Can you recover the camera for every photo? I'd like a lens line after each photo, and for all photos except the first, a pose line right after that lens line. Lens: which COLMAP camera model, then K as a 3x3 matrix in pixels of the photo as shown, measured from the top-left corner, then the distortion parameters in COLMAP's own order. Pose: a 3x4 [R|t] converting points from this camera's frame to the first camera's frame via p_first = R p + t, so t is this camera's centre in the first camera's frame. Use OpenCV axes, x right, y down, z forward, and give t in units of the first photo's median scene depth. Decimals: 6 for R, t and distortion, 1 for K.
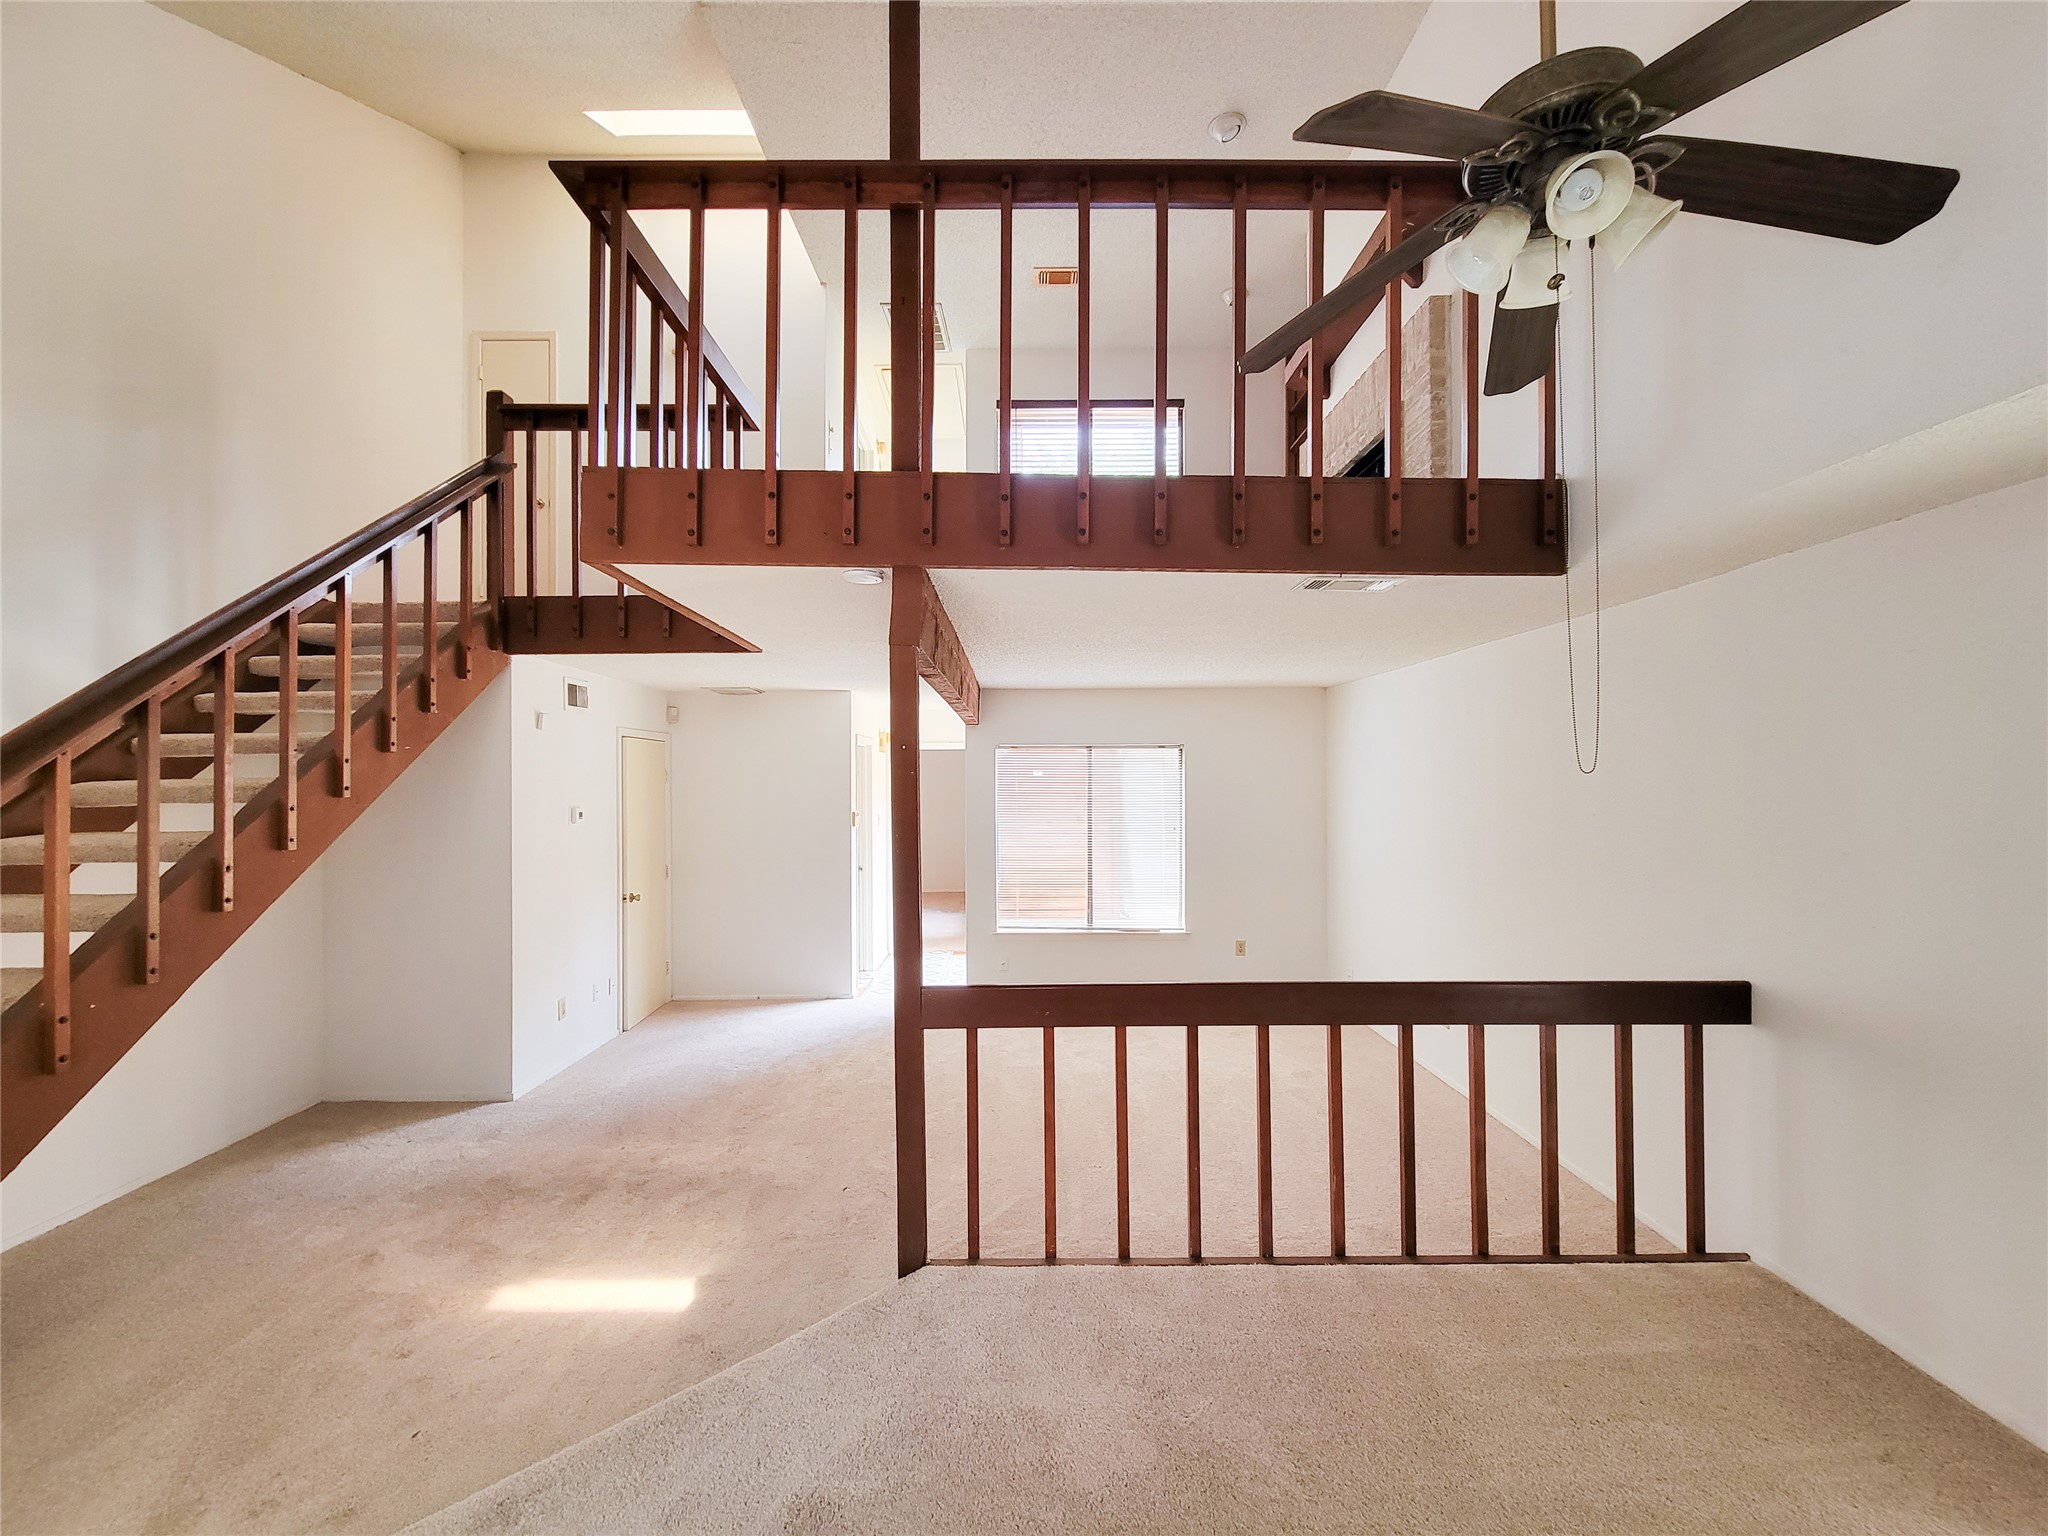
lens RADIAL K [[850.2, 0, 1026.1], [0, 850.2, 768.5], [0, 0, 1]] dist [0.005857, -0.003948]
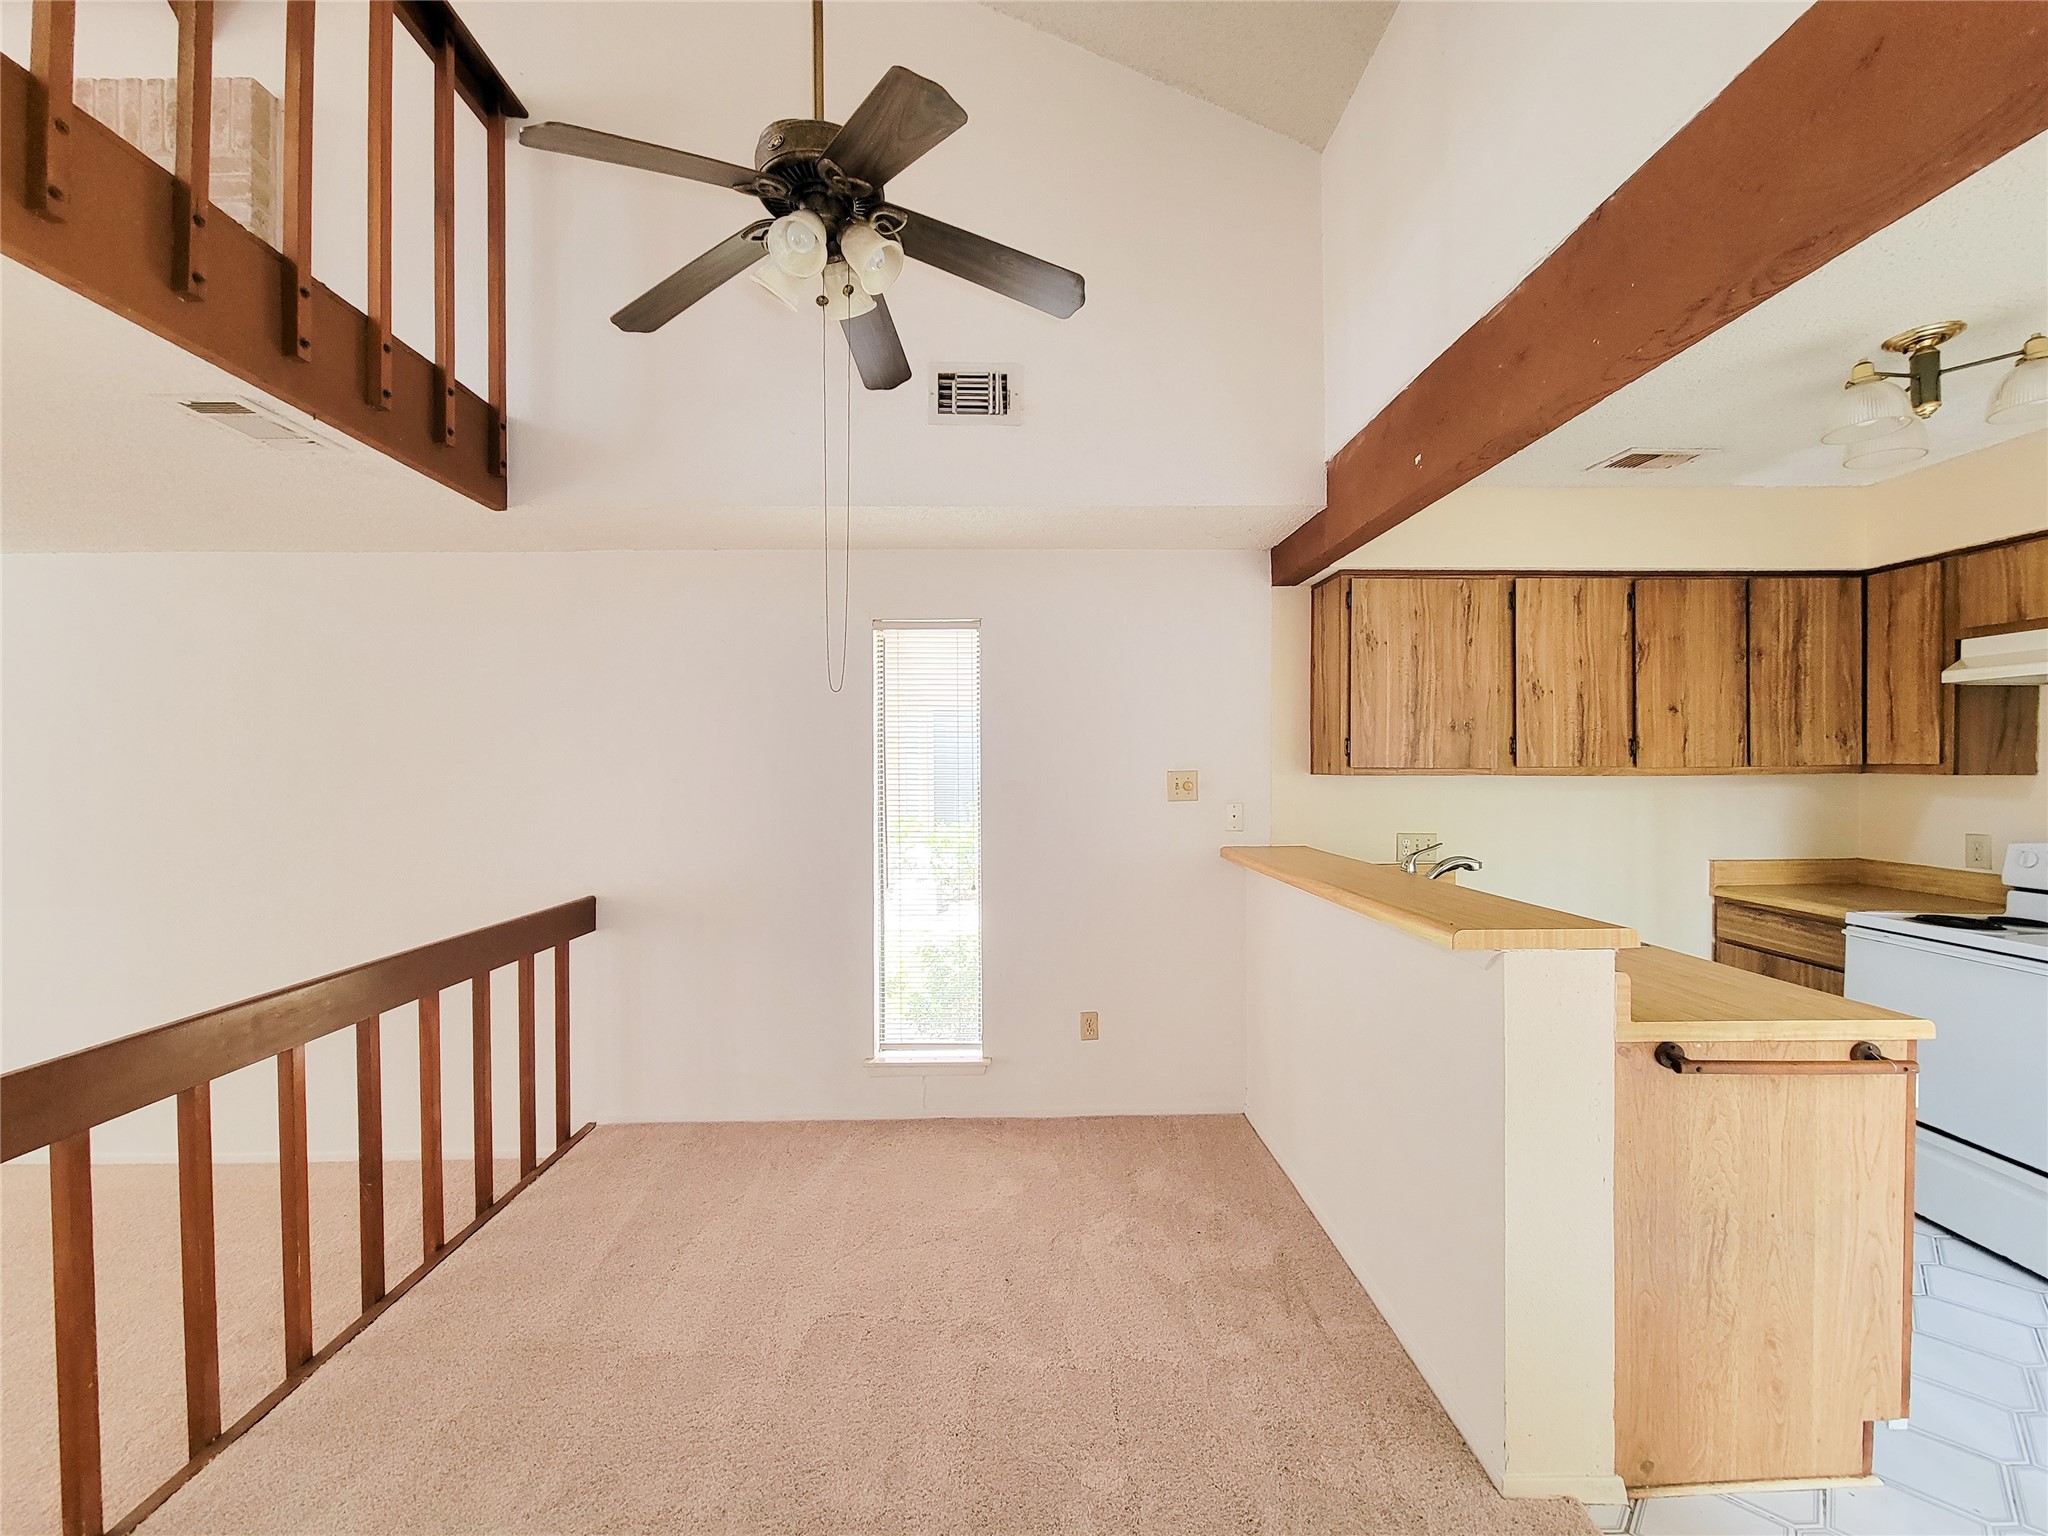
lens RADIAL K [[850.2, 0, 1014.7], [0, 850.2, 774.1], [0, 0, 1]] dist [0.005857, -0.003948]
pose [[-0.019695, -0.004623, 0.999795, -0.258296], [-0.011021, 0.999930, 0.004406, 0.045854], [-0.999745, -0.010932, -0.019745, 0.298675]]
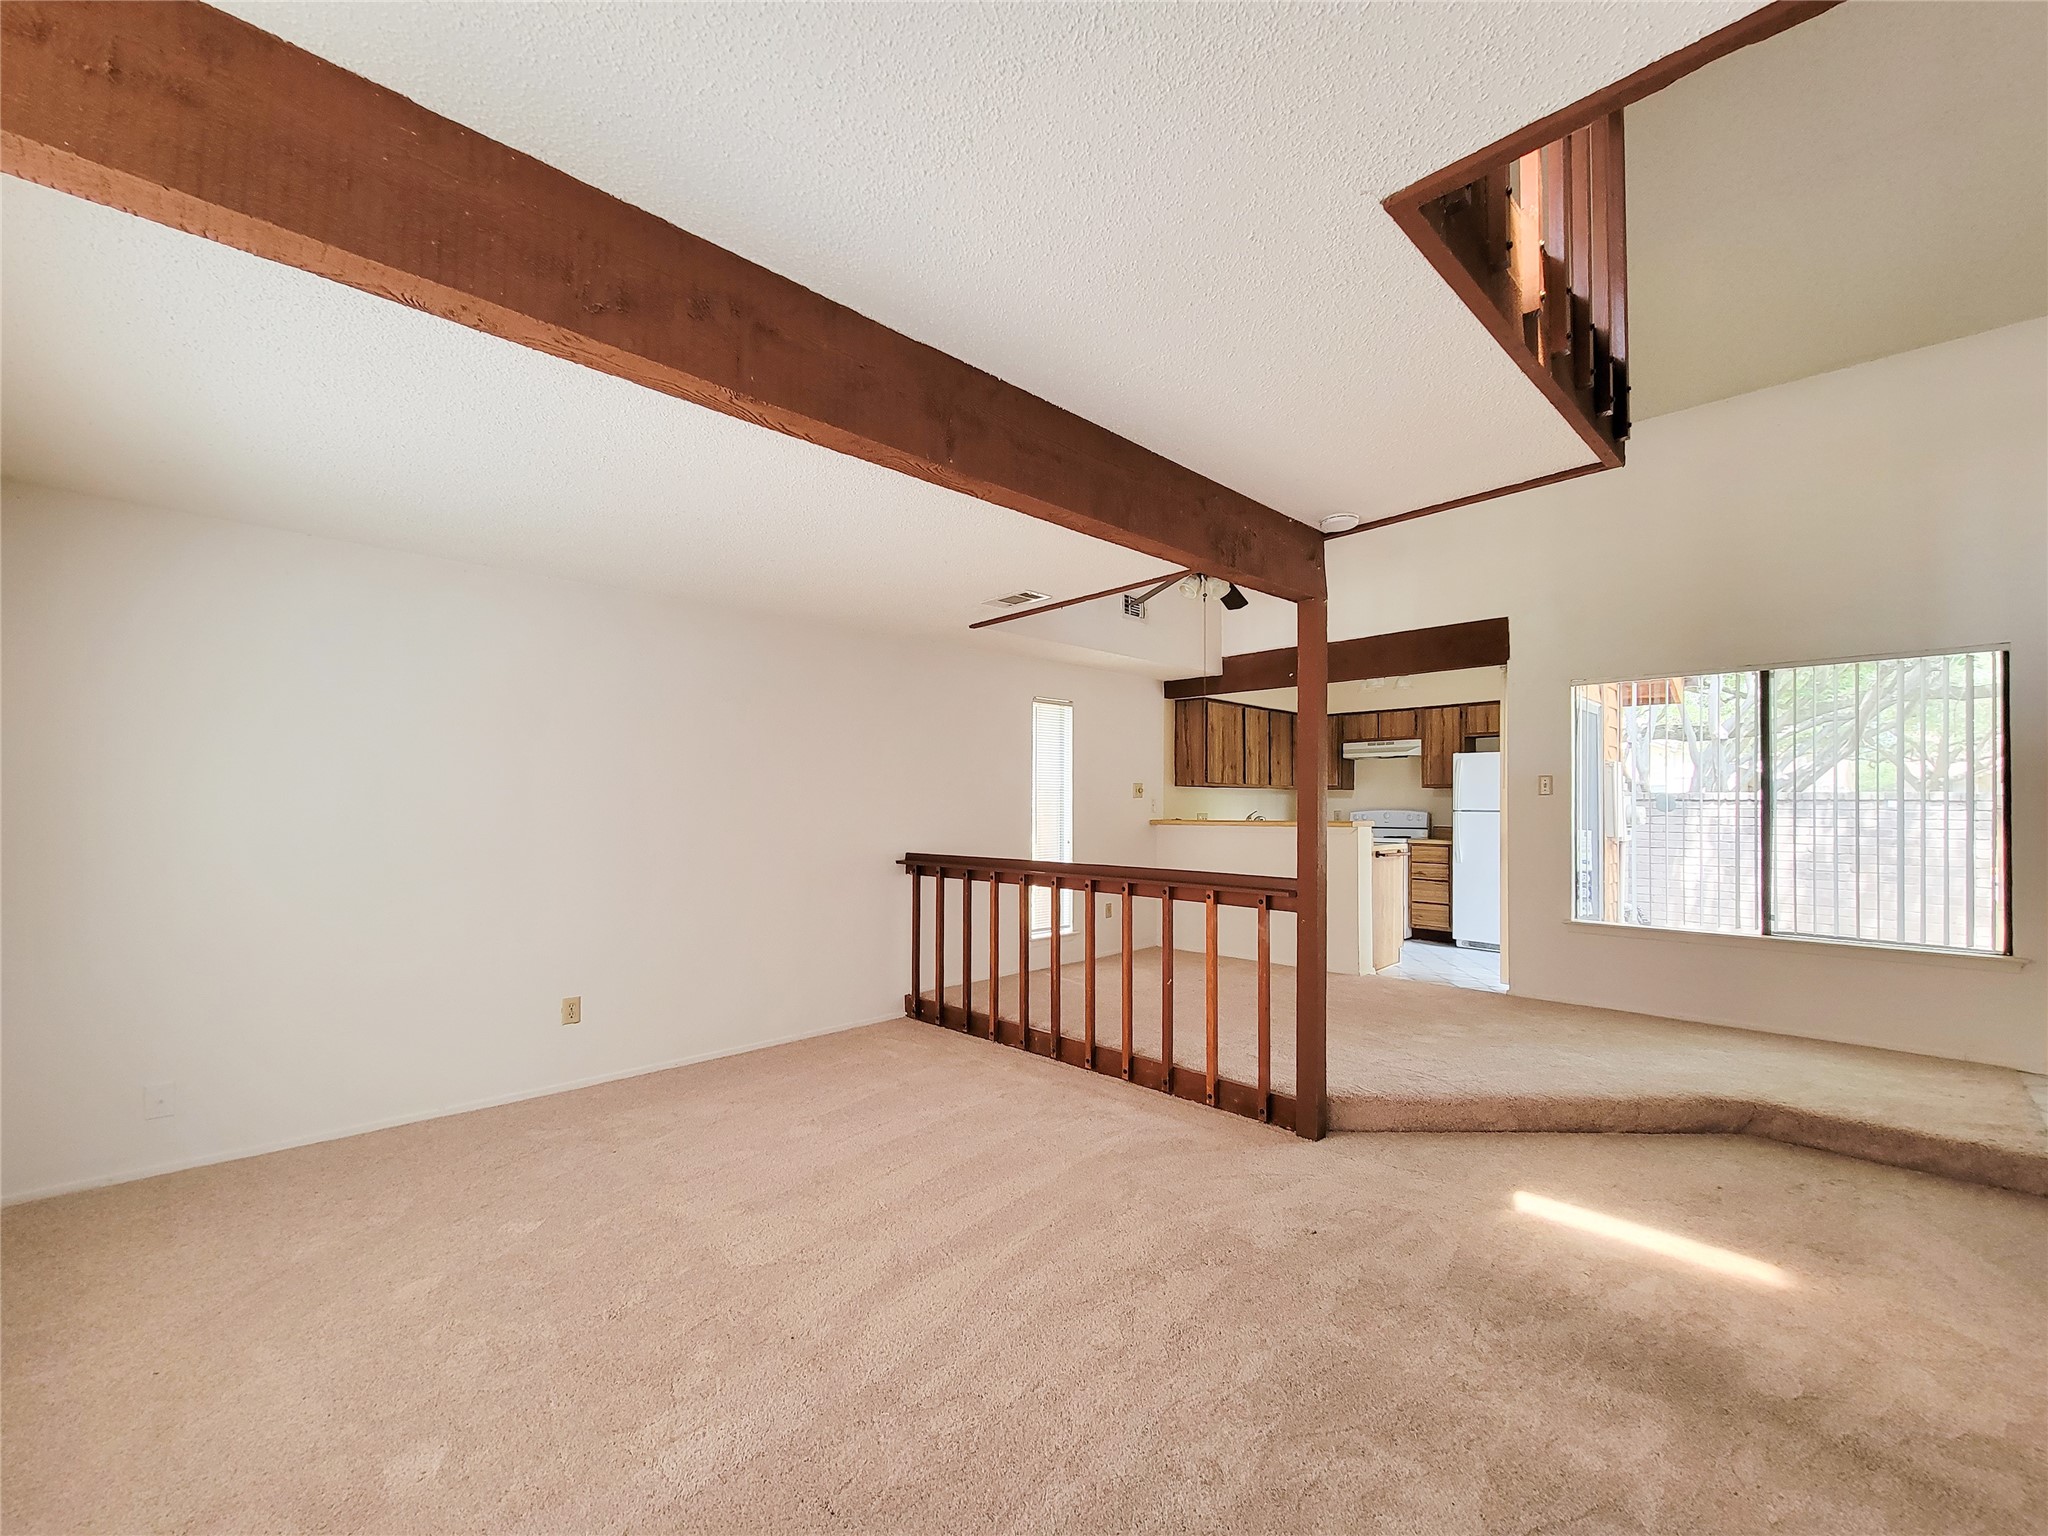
lens RADIAL K [[850.2, 0, 1030.9], [0, 850.2, 796.3], [0, 0, 1]] dist [0.005857, -0.003948]
pose [[-0.709901, 0.011561, 0.704207, -0.498337], [-0.008625, 0.999648, -0.025106, 0.118194], [-0.704249, -0.023897, -0.709551, 1.524537]]
